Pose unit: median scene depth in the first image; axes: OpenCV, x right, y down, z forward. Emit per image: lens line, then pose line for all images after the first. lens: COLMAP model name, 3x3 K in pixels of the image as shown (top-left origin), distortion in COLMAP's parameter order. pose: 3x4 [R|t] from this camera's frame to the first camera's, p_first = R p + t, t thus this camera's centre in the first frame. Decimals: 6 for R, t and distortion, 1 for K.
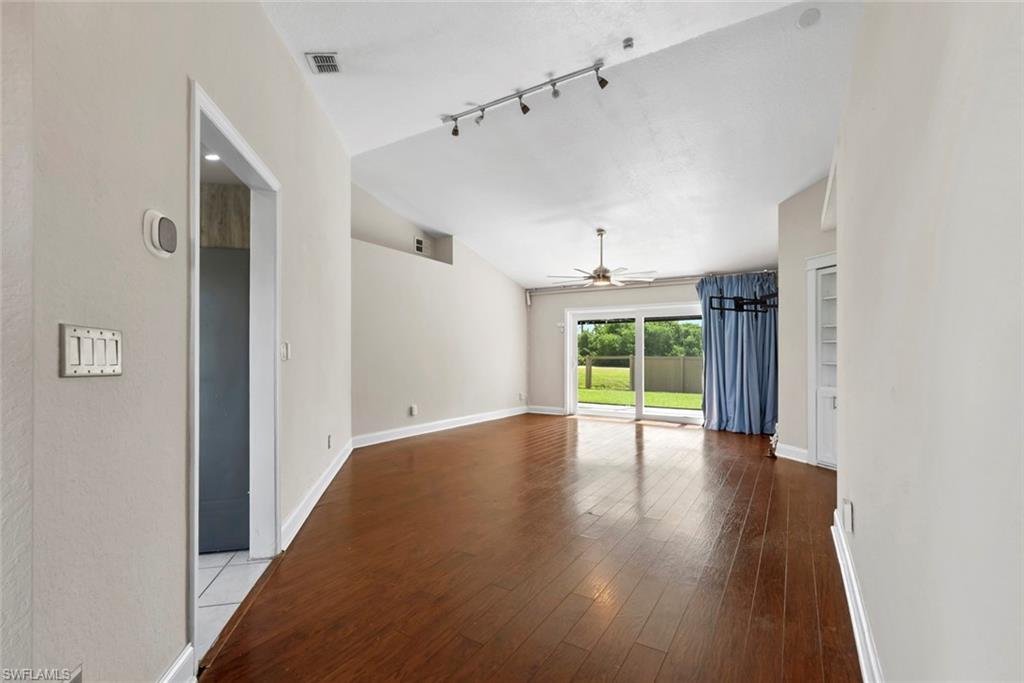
lens RADIAL K [[452.7, 0, 503.6], [0, 452.7, 349.0], [0, 0, 1]] dist [0.001766, 0.001177]
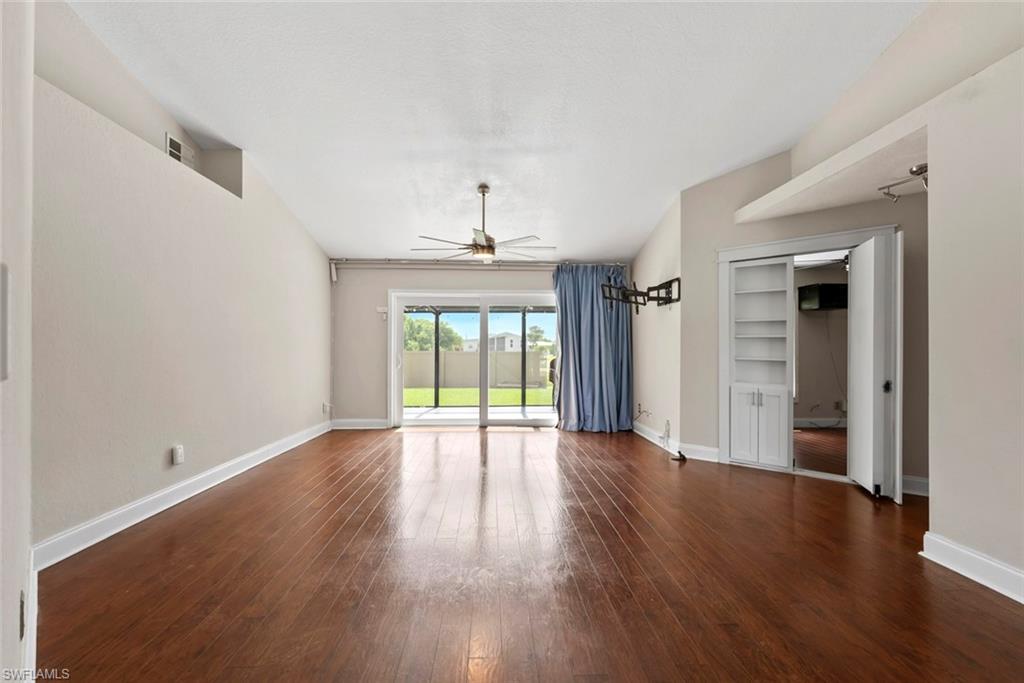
lens RADIAL K [[452.7, 0, 509.7], [0, 452.7, 342.5], [0, 0, 1]] dist [0.001766, 0.001177]
pose [[0.821193, 0.010130, 0.570560, -0.166327], [-0.008461, 0.999949, -0.005577, 0.004731], [-0.570587, -0.000247, 0.821237, 0.315092]]
